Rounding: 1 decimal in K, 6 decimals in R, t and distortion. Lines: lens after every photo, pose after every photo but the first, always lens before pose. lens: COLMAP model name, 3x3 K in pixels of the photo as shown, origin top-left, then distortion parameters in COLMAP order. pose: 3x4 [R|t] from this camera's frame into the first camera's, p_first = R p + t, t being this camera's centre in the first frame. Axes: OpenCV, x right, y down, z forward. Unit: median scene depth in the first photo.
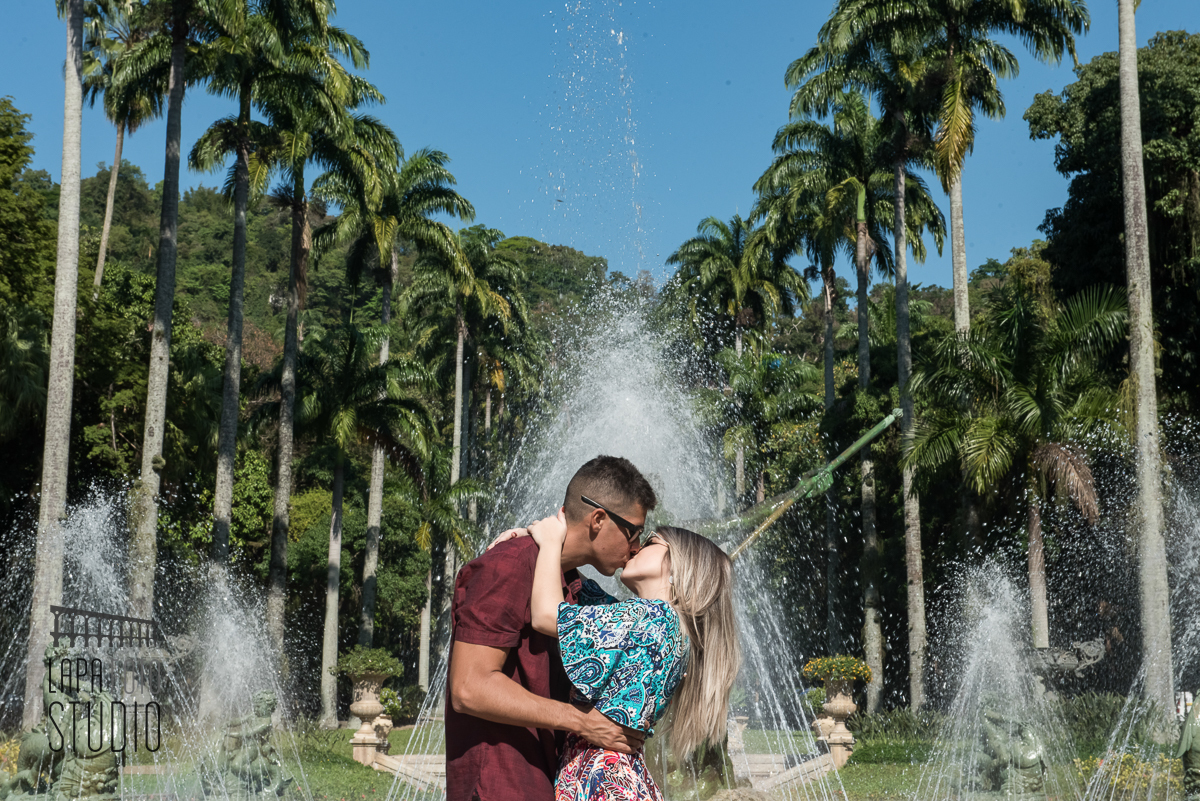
lens RADIAL K [[1646.0, 0, 600.0], [0, 1646.0, 400.5], [0, 0, 1]] dist [0.113201, -0.001622]
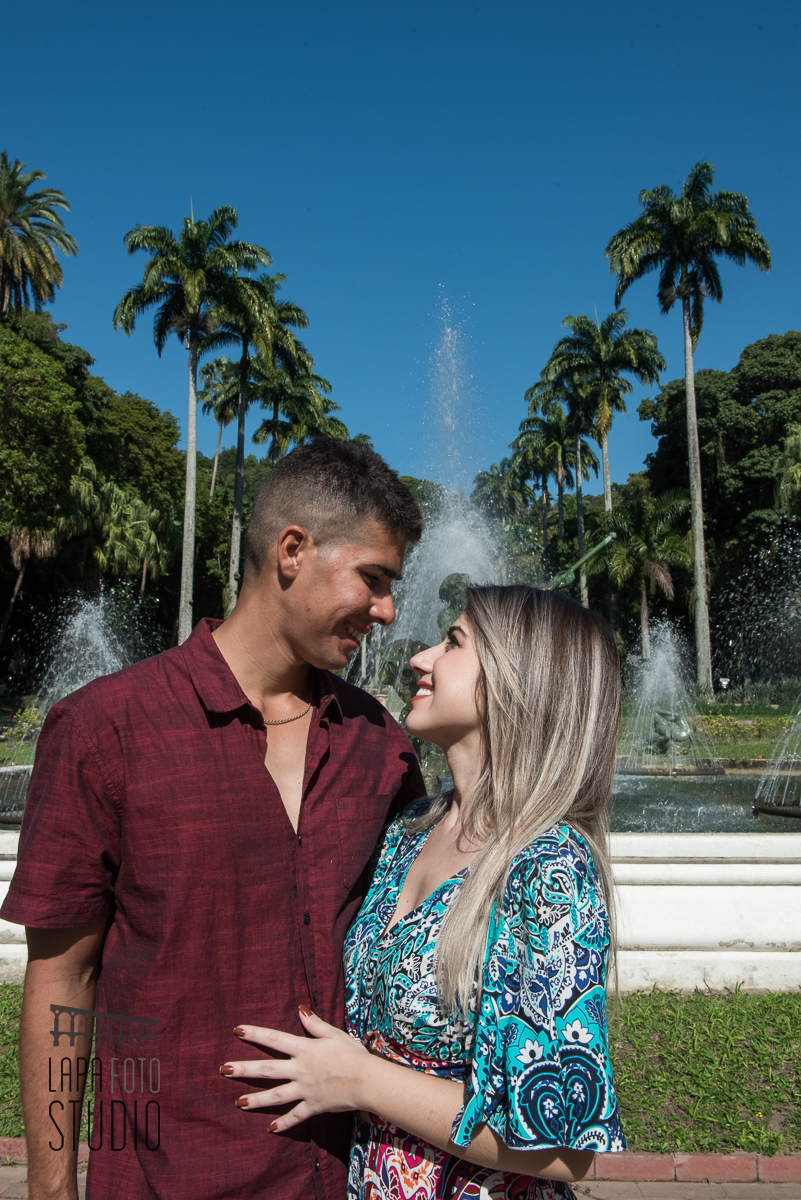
lens RADIAL K [[1646.0, 0, 400.5], [0, 1646.0, 600.0], [0, 0, 1]] dist [0.113201, -0.001622]
pose [[0.999931, -0.010216, -0.005776, -0.040038], [0.010589, 0.997587, 0.068622, -0.077656], [0.005061, -0.068678, 0.997626, -1.160488]]
